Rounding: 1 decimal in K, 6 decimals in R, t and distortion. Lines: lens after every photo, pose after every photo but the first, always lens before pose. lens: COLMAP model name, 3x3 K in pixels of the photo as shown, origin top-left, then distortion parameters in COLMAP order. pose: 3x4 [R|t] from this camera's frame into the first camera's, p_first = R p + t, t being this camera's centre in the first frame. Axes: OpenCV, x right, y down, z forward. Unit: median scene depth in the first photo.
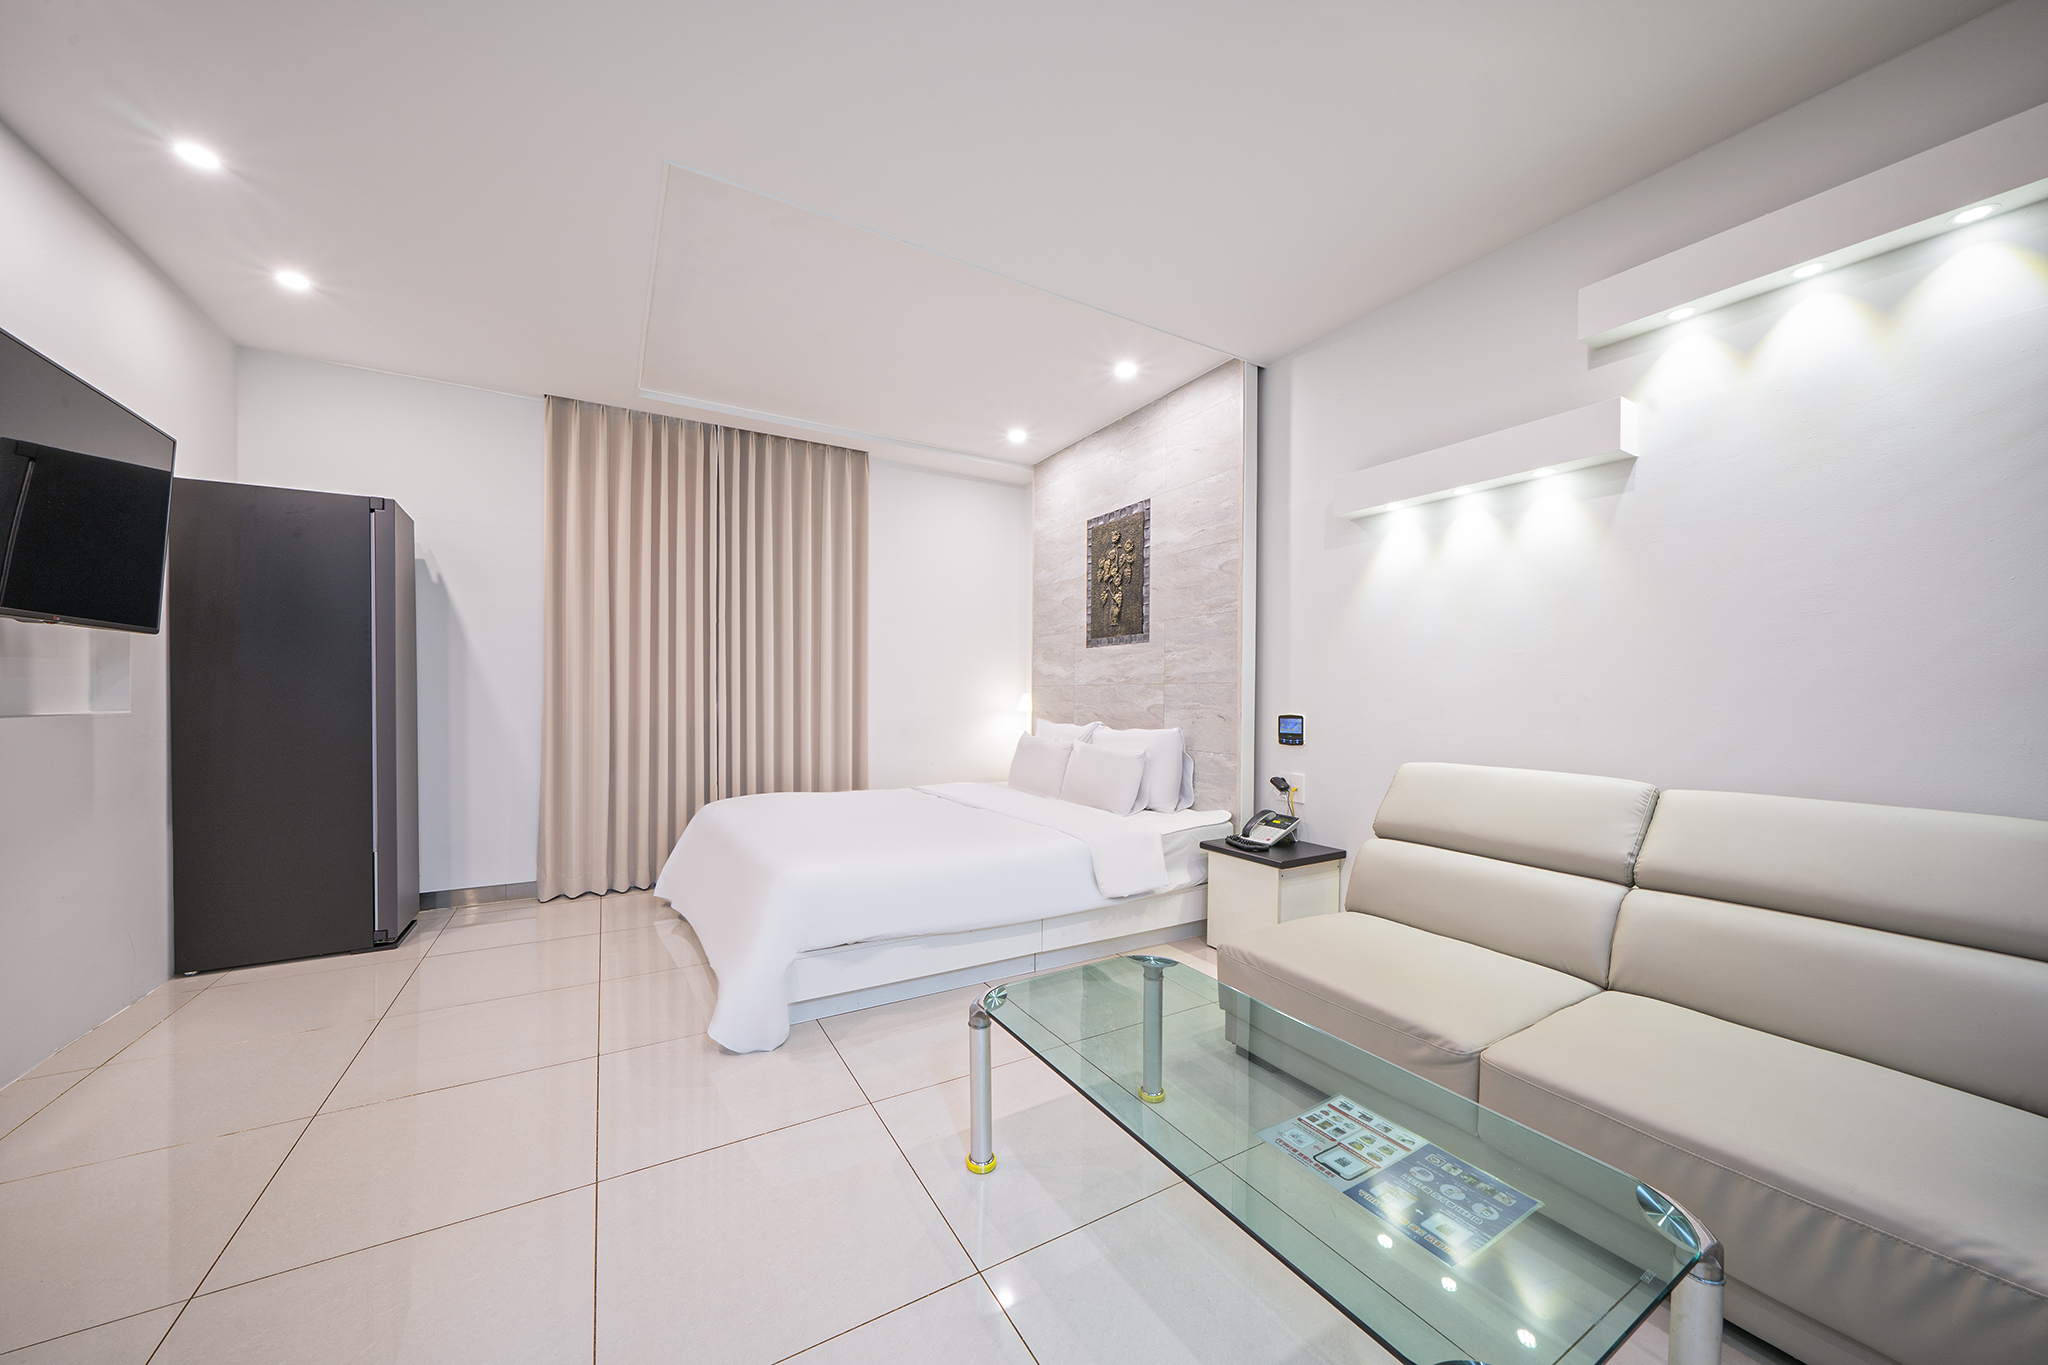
lens RADIAL K [[709.6, 0, 1021.8], [0, 709.6, 692.9], [0, 0, 1]] dist [0.000824, 0.000098]
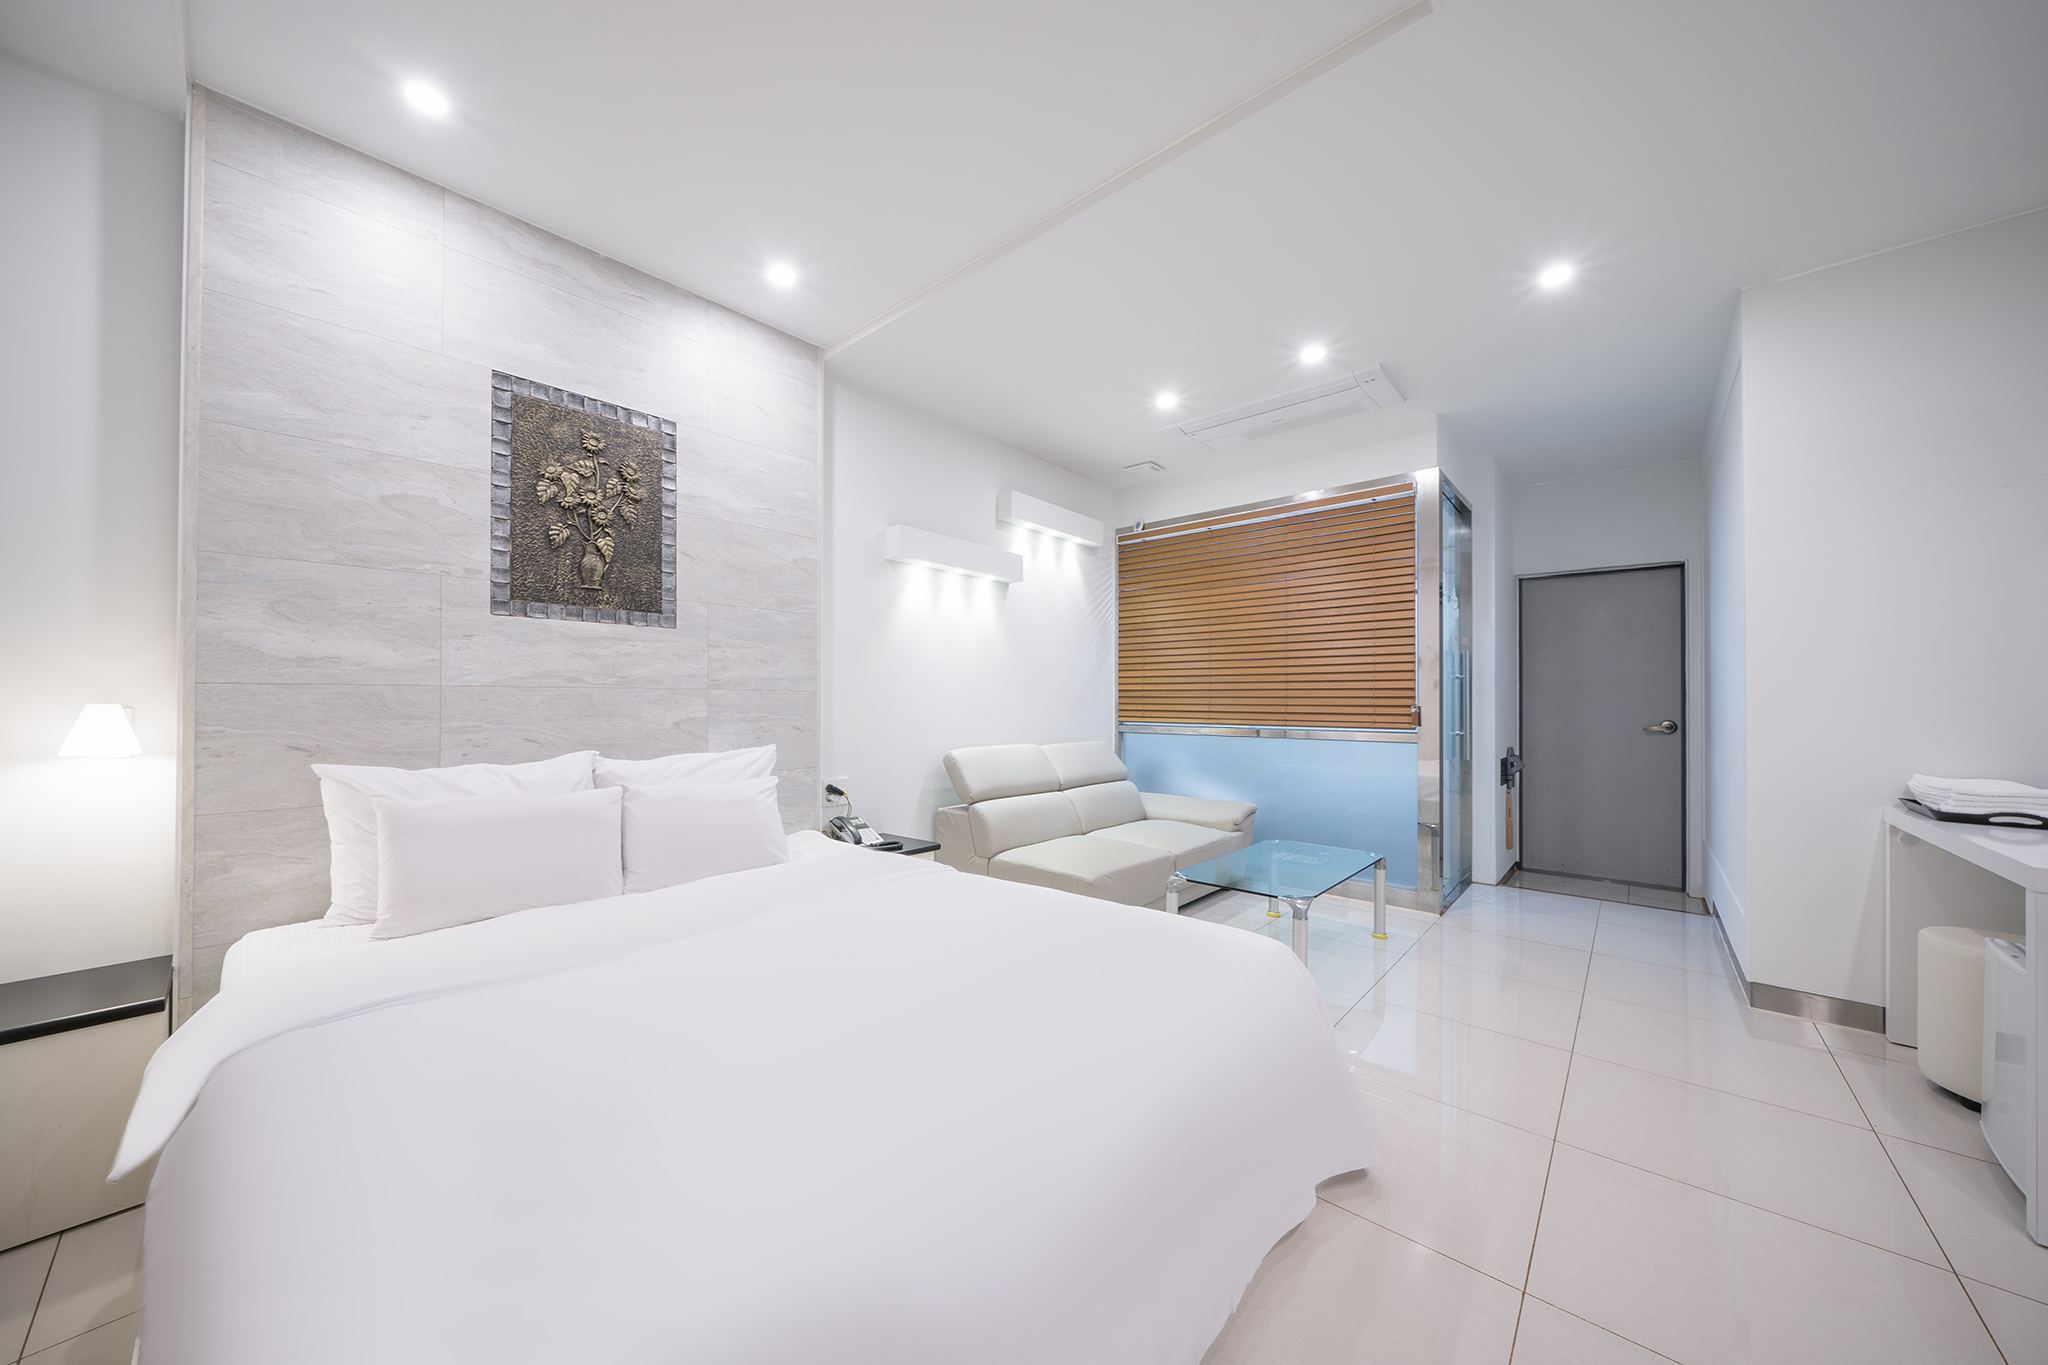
lens RADIAL K [[709.6, 0, 1016.8], [0, 709.6, 690.3], [0, 0, 1]] dist [0.000824, 0.000098]
pose [[-0.308475, 0.012097, 0.951155, -0.564839], [-0.002952, 0.999902, -0.013674, -0.002612], [-0.951228, -0.007025, -0.308409, 0.868075]]
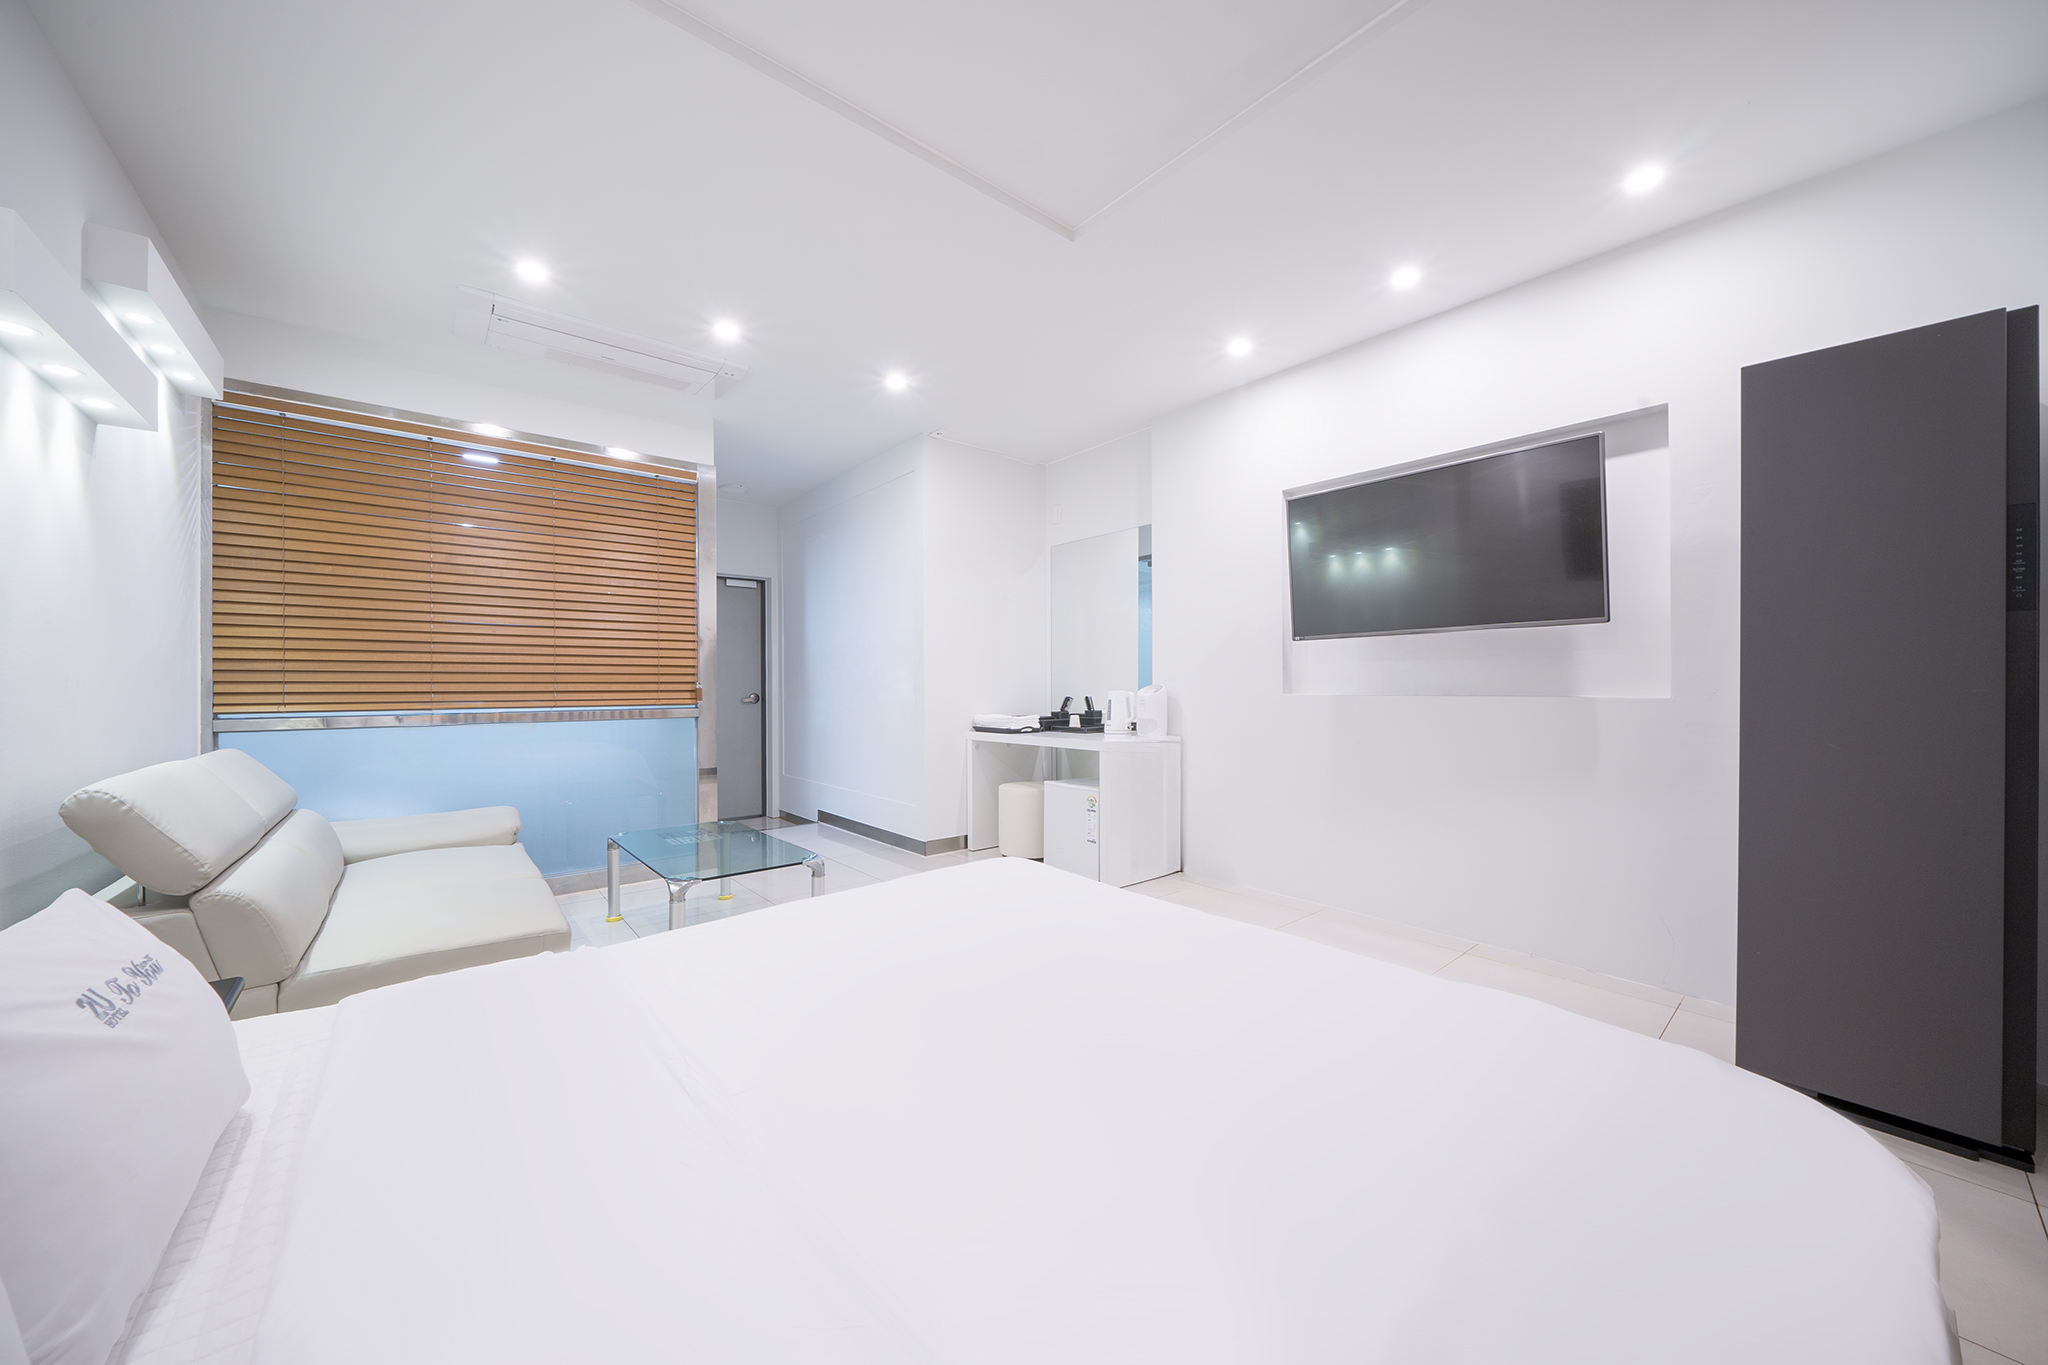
lens RADIAL K [[709.6, 0, 1016.8], [0, 709.6, 688.5], [0, 0, 1]] dist [0.000824, 0.000098]
pose [[-0.987351, 0.002488, -0.158531, -0.111722], [0.001295, 0.999970, 0.007624, 0.005385], [0.158545, 0.007323, -0.987325, 1.150230]]
